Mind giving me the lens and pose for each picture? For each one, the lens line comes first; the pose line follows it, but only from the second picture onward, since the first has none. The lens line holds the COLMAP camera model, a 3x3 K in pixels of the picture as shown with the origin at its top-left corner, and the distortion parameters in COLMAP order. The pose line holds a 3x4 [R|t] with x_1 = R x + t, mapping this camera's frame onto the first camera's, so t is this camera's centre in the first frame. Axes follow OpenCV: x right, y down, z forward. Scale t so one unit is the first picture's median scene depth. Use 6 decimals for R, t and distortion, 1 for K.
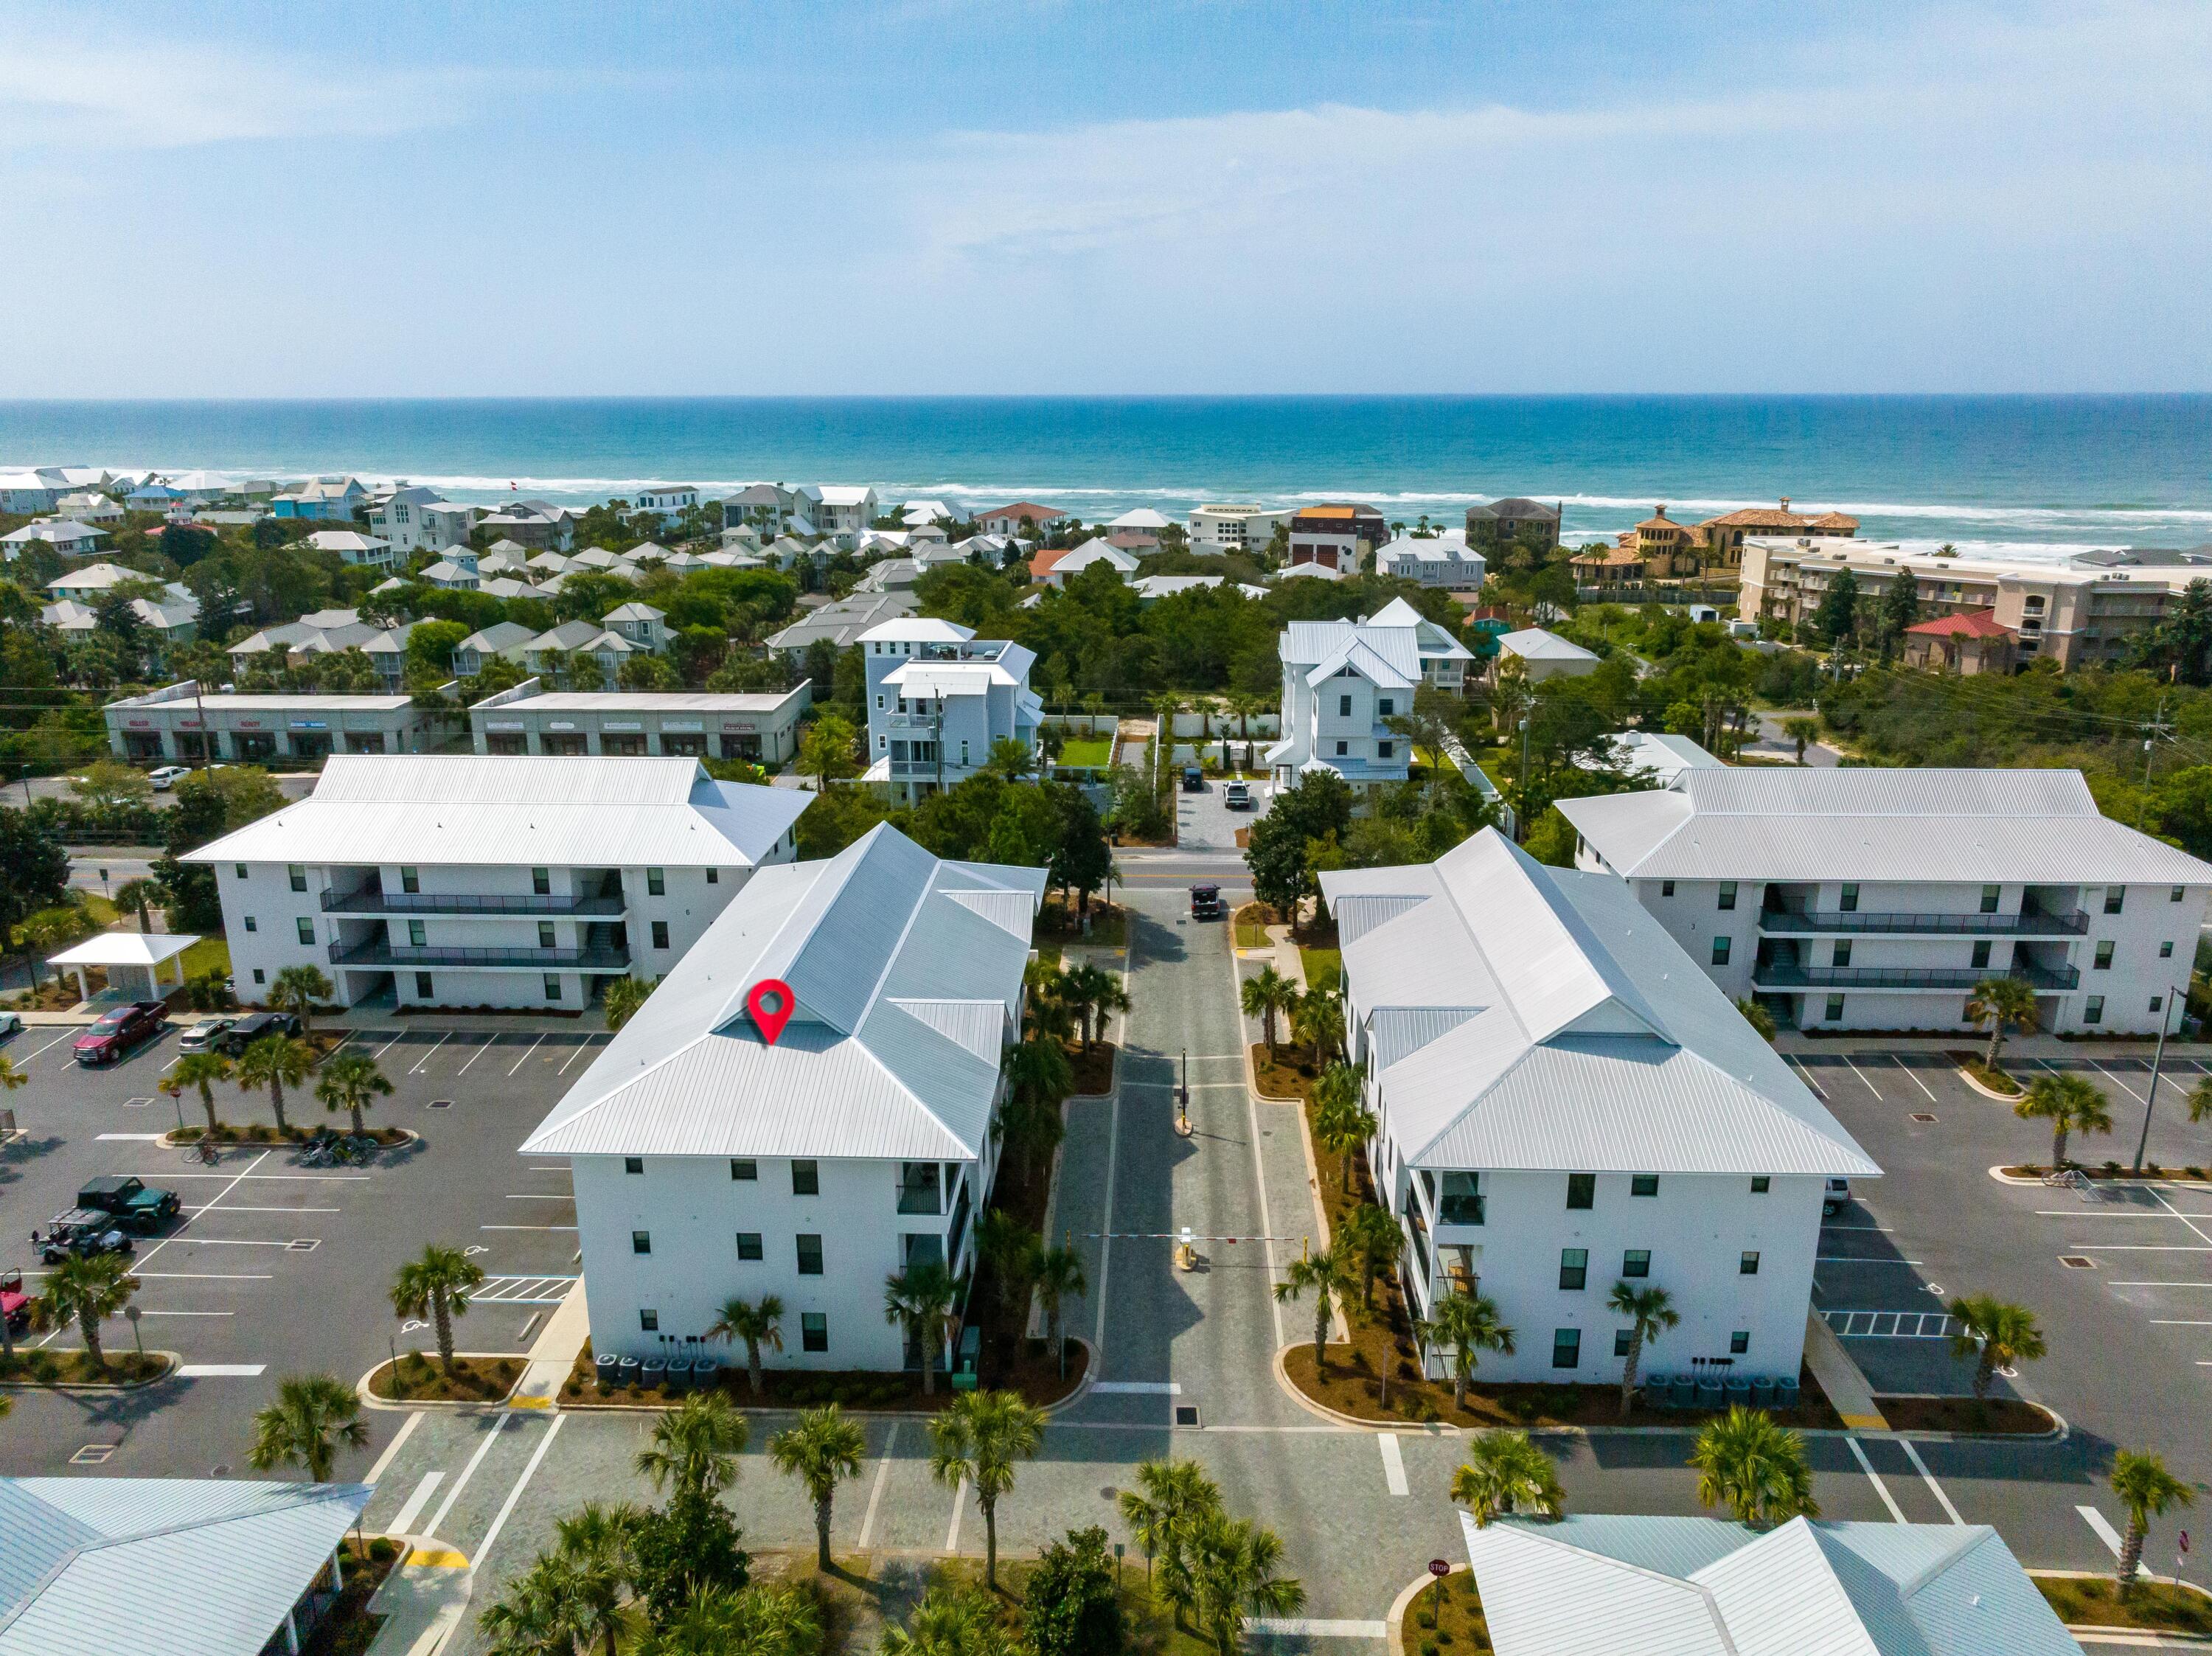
lens RADIAL K [[1561.8, 0, 1128.4], [0, 1561.8, 824.5], [0, 0, 1]] dist [-0.001477, 0.001824]
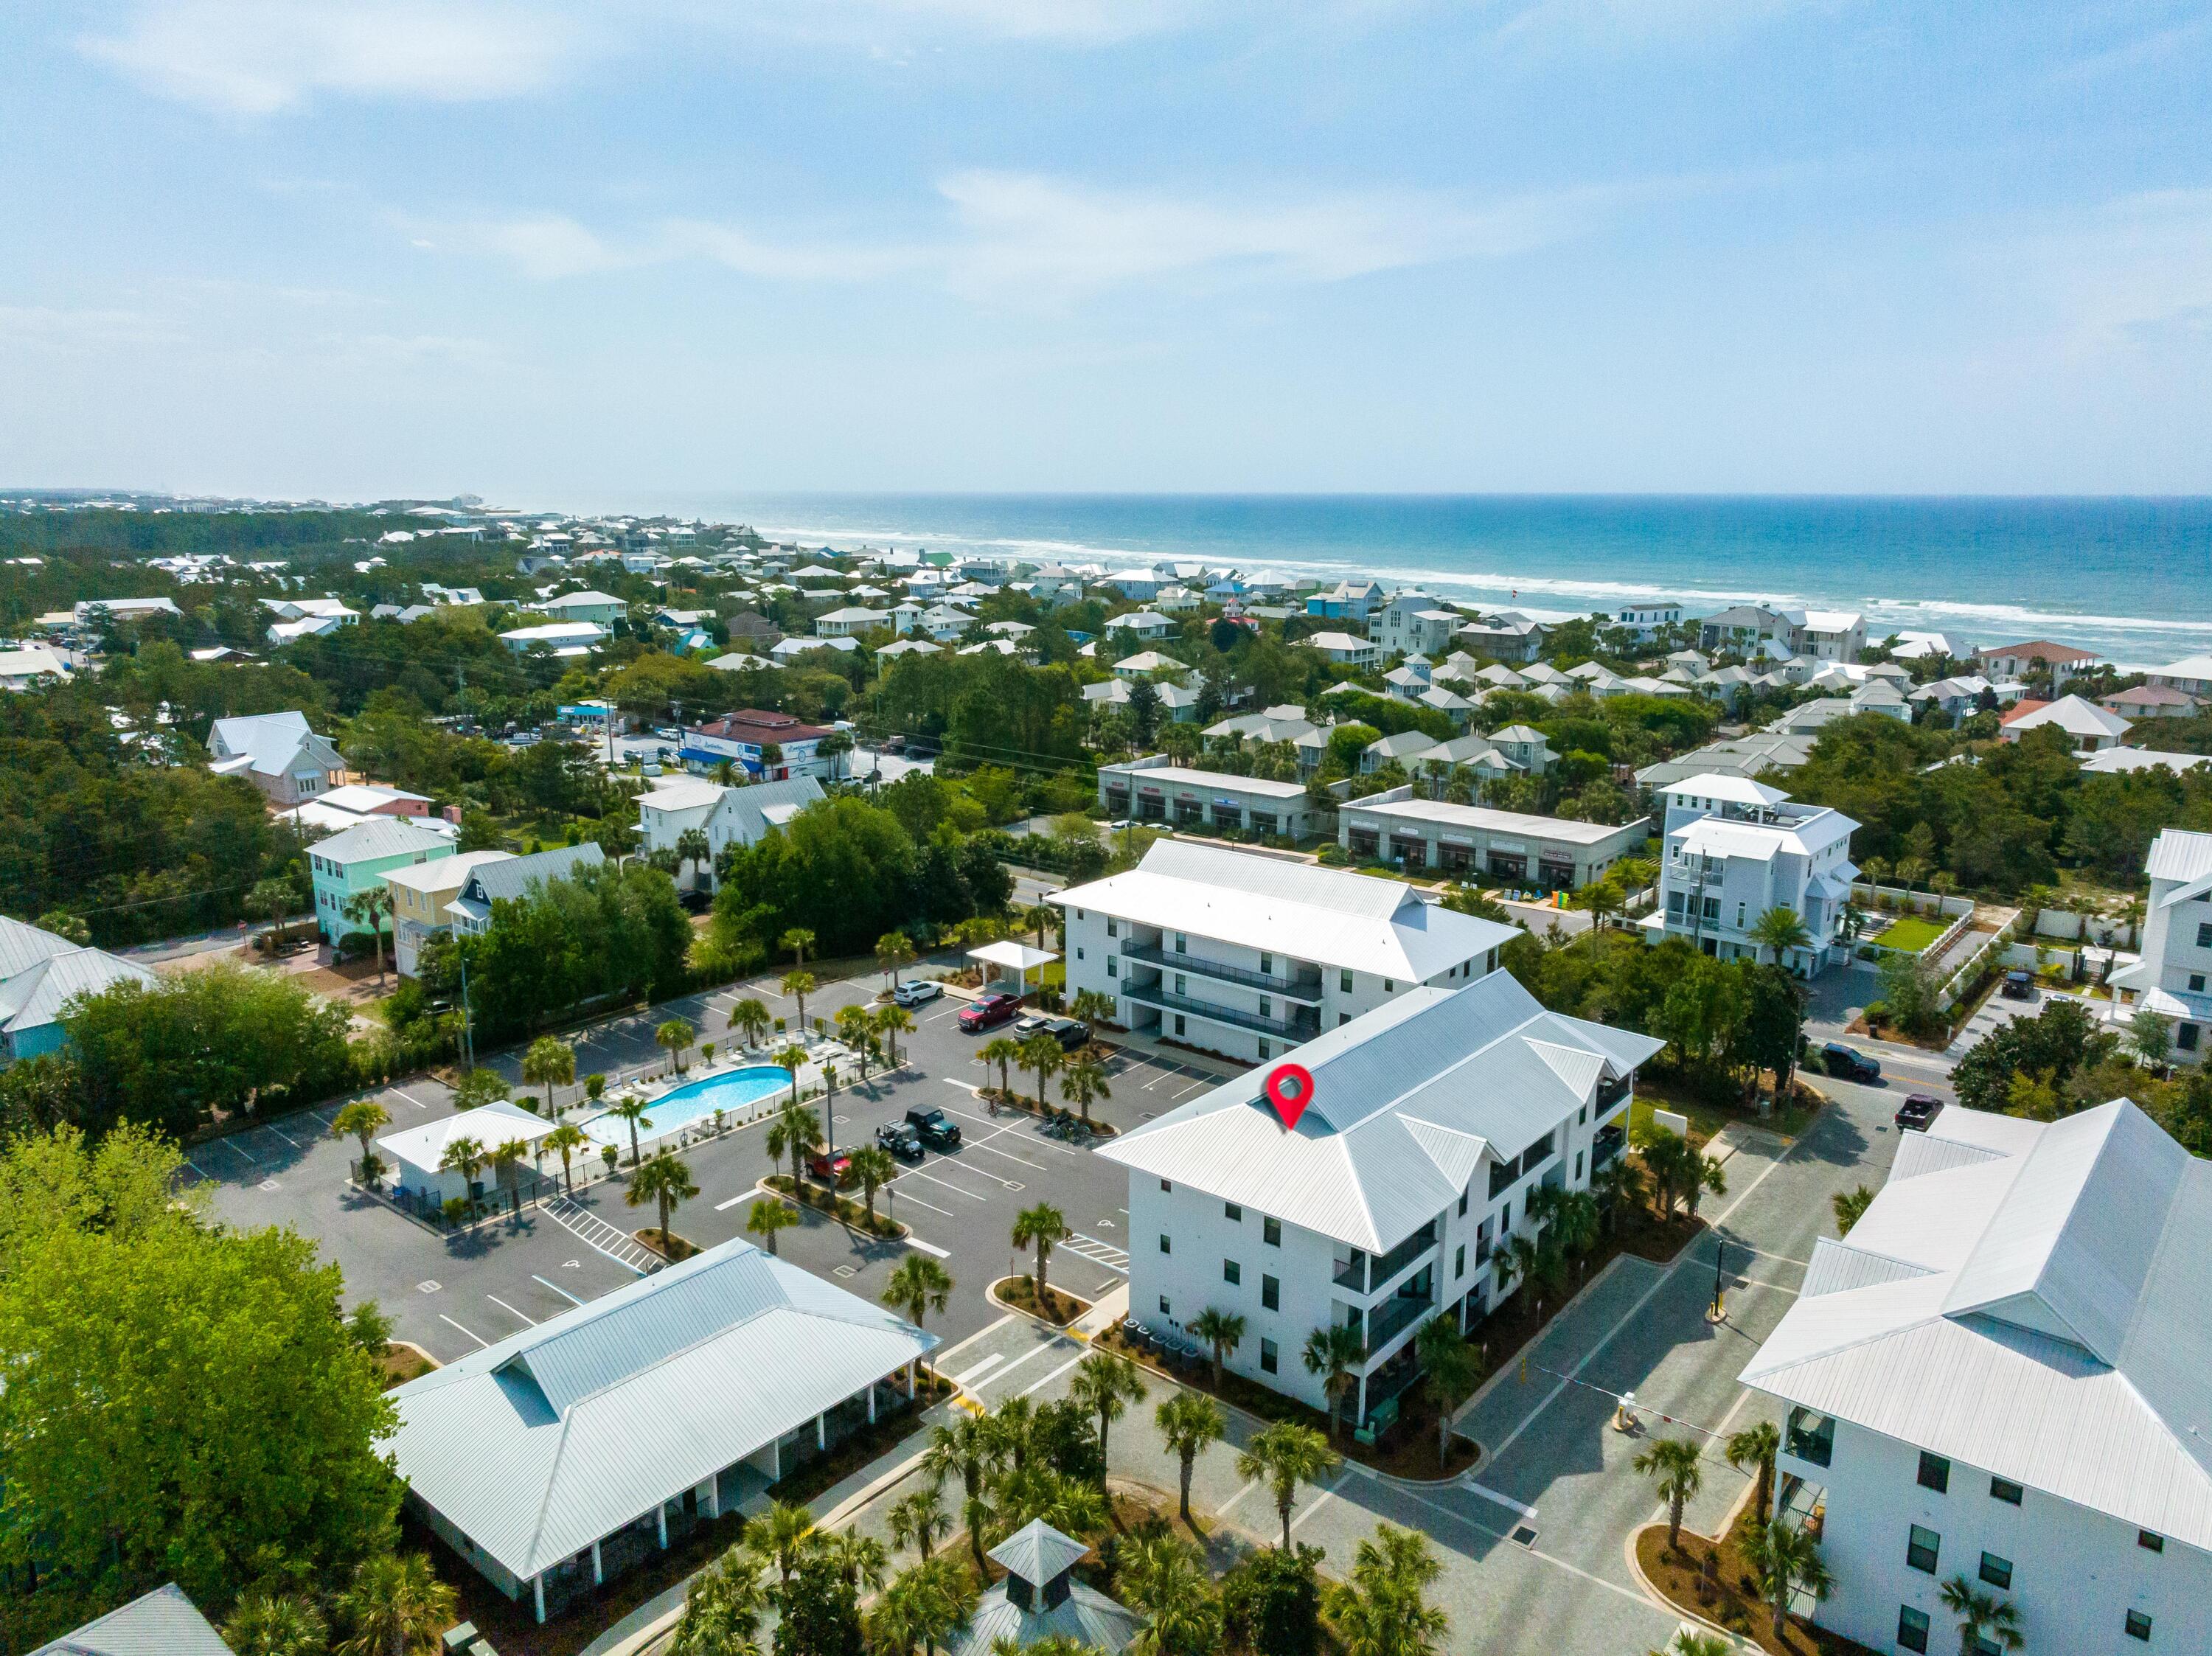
lens RADIAL K [[1550.5, 0, 1086.5], [0, 1550.5, 837.4], [0, 0, 1]] dist [0.005988, -0.009839]
pose [[0.787040, 0.138802, -0.601084, 0.236473], [-0.169074, 0.985584, 0.006211, -0.044937], [0.593281, 0.096739, 0.799161, -0.083716]]
